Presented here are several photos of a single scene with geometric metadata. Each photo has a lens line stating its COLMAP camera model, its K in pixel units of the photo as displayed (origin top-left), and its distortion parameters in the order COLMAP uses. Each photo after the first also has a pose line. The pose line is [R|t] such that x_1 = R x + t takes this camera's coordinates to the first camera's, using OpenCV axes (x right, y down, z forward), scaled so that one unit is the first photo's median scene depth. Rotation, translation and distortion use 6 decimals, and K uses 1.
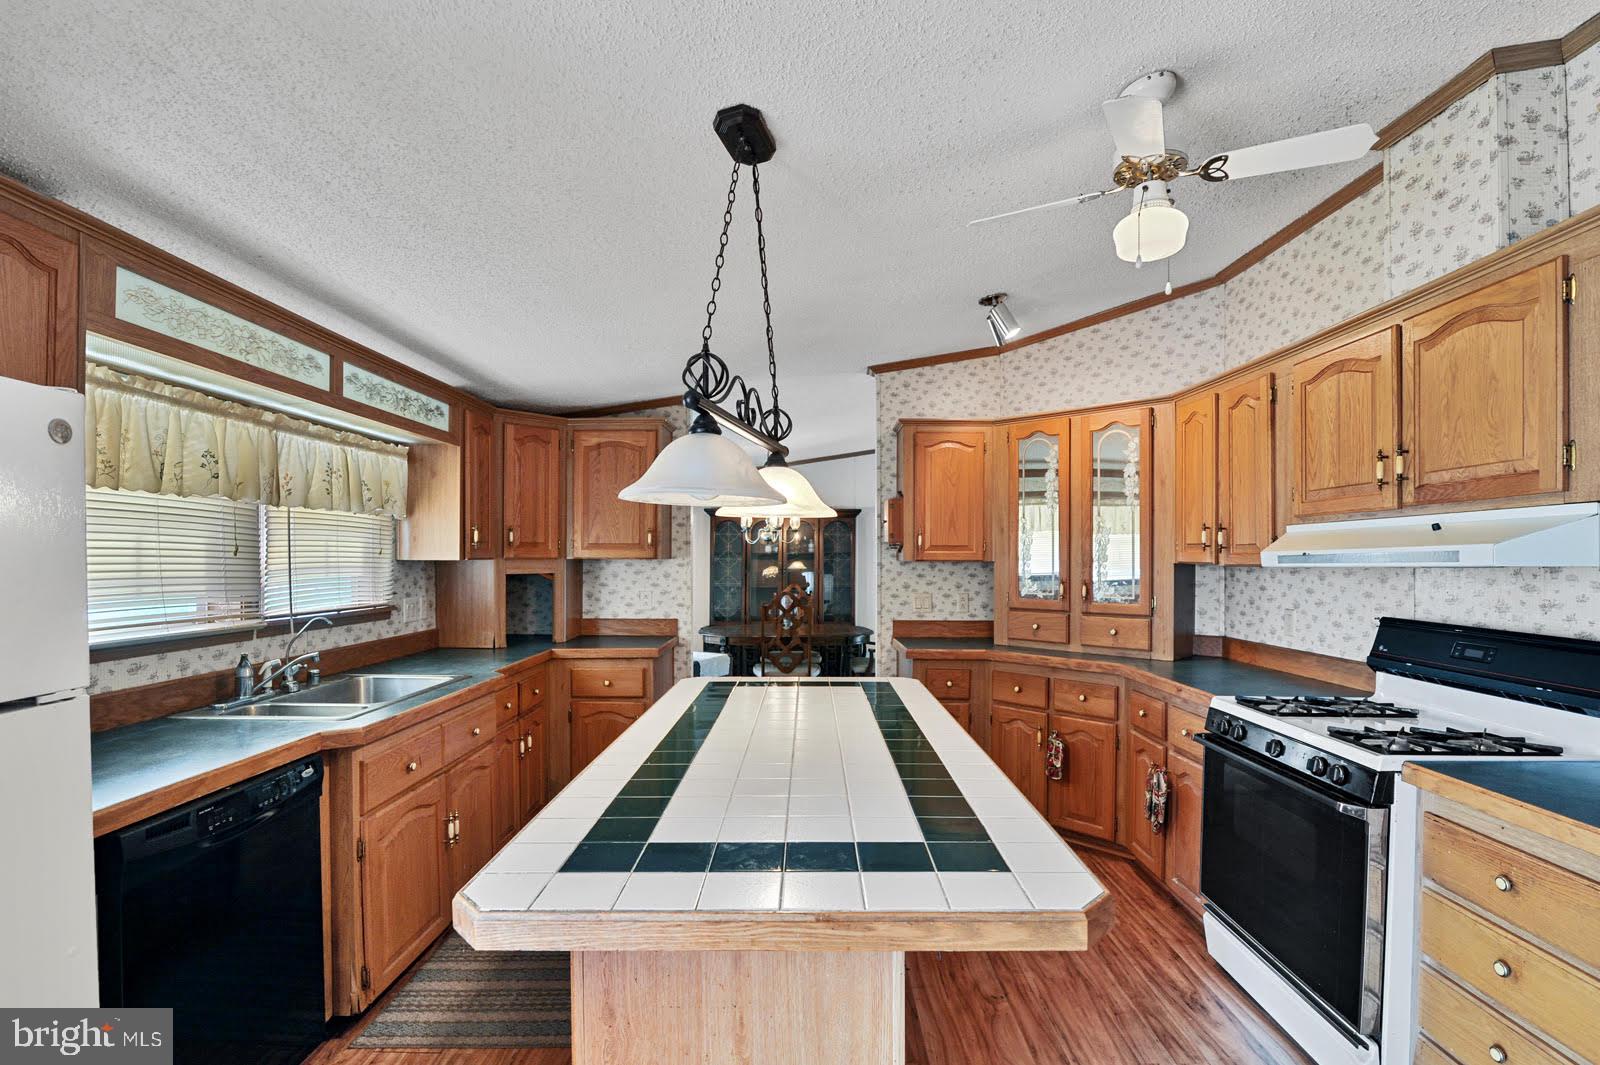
lens RADIAL K [[747.4, 0, 797.9], [0, 747.4, 555.2], [0, 0, 1]] dist [-0.023132, 0.000810]
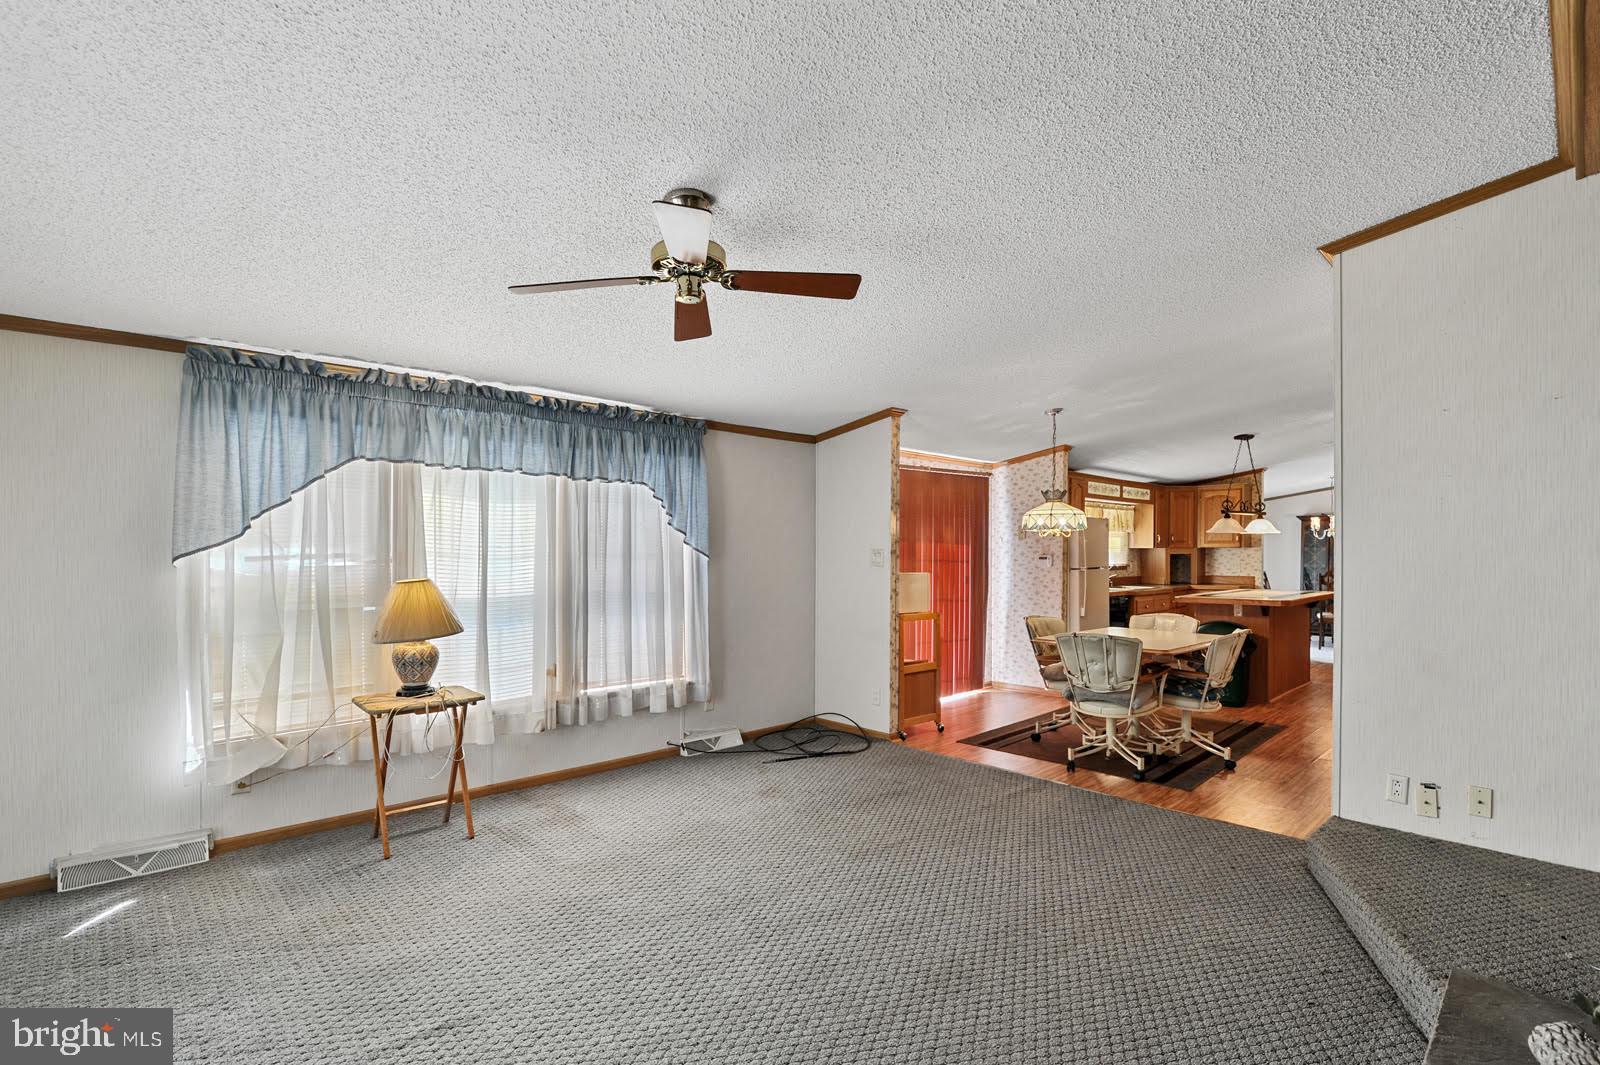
lens RADIAL K [[747.4, 0, 797.9], [0, 747.4, 555.2], [0, 0, 1]] dist [-0.023132, 0.000810]
pose [[0.704014, 0.004884, -0.710169, 0.517701], [0.005352, 0.999911, 0.012182, -0.007637], [0.710166, -0.012378, 0.703925, -1.714749]]
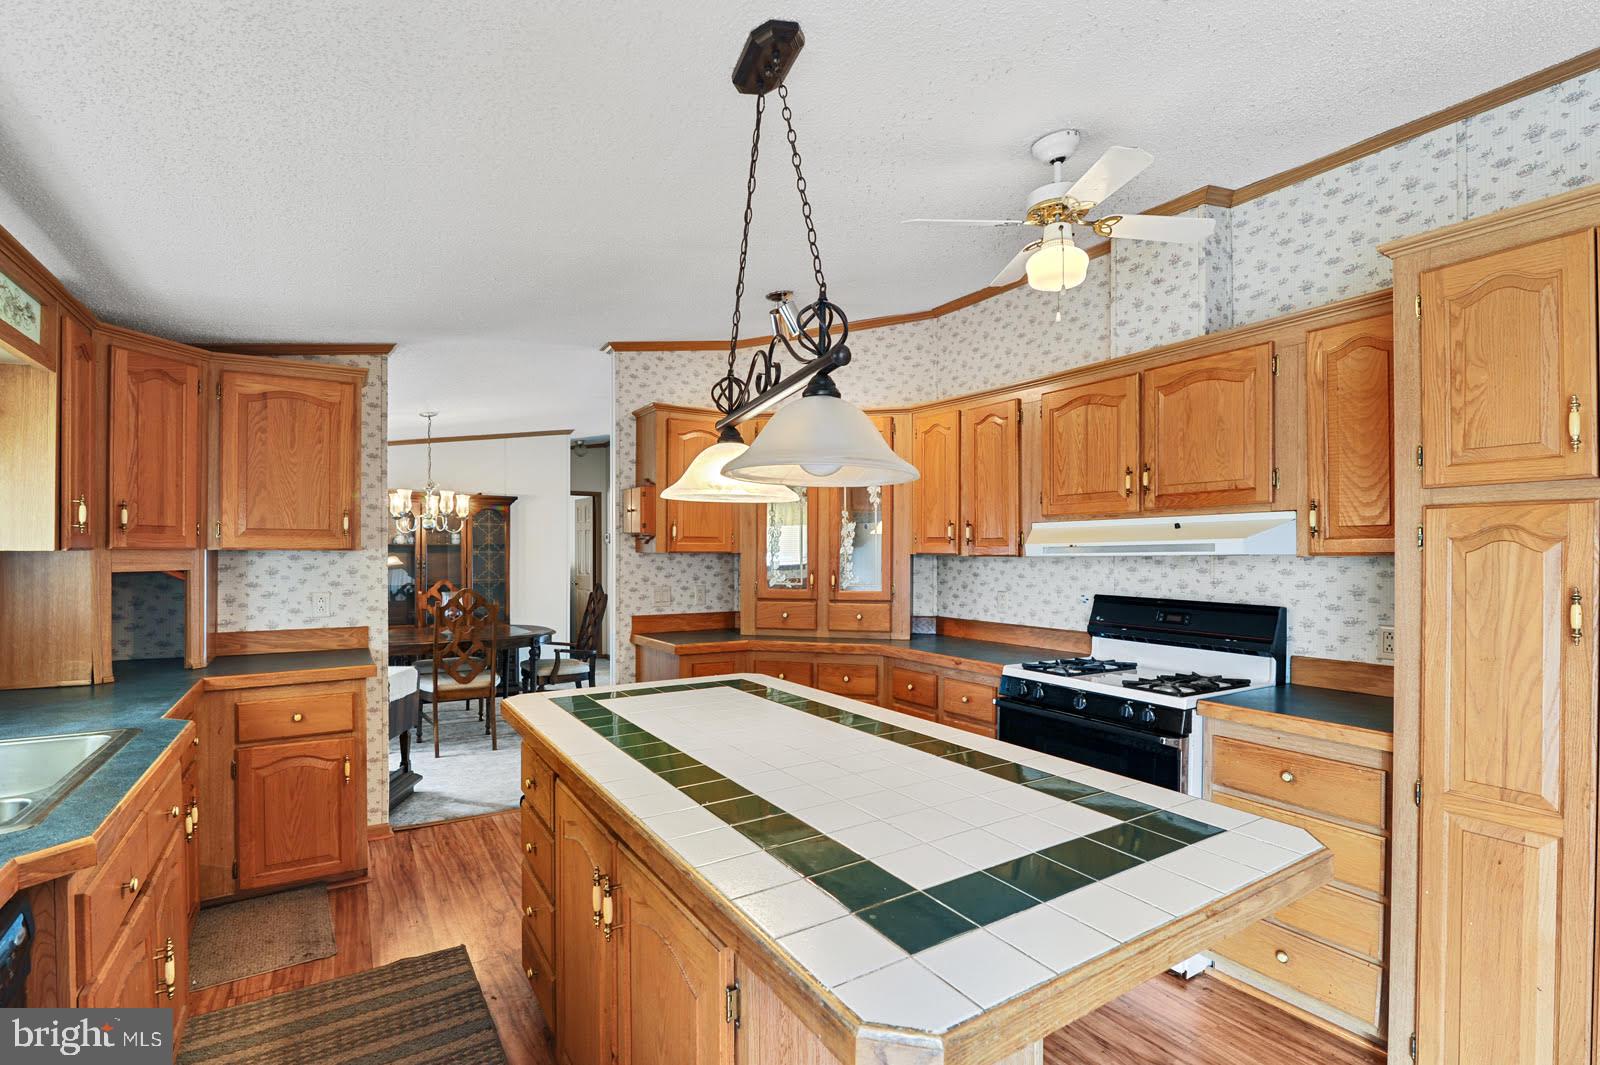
lens RADIAL K [[739.6, 0, 798.4], [0, 739.6, 548.1], [0, 0, 1]] dist [-0.022047, -0.000108]
pose [[0.839872, 0.003337, 0.542774, -0.252916], [-0.002797, 0.999994, -0.001820, 0.003819], [-0.542777, 0.000010, 0.839877, 0.132148]]
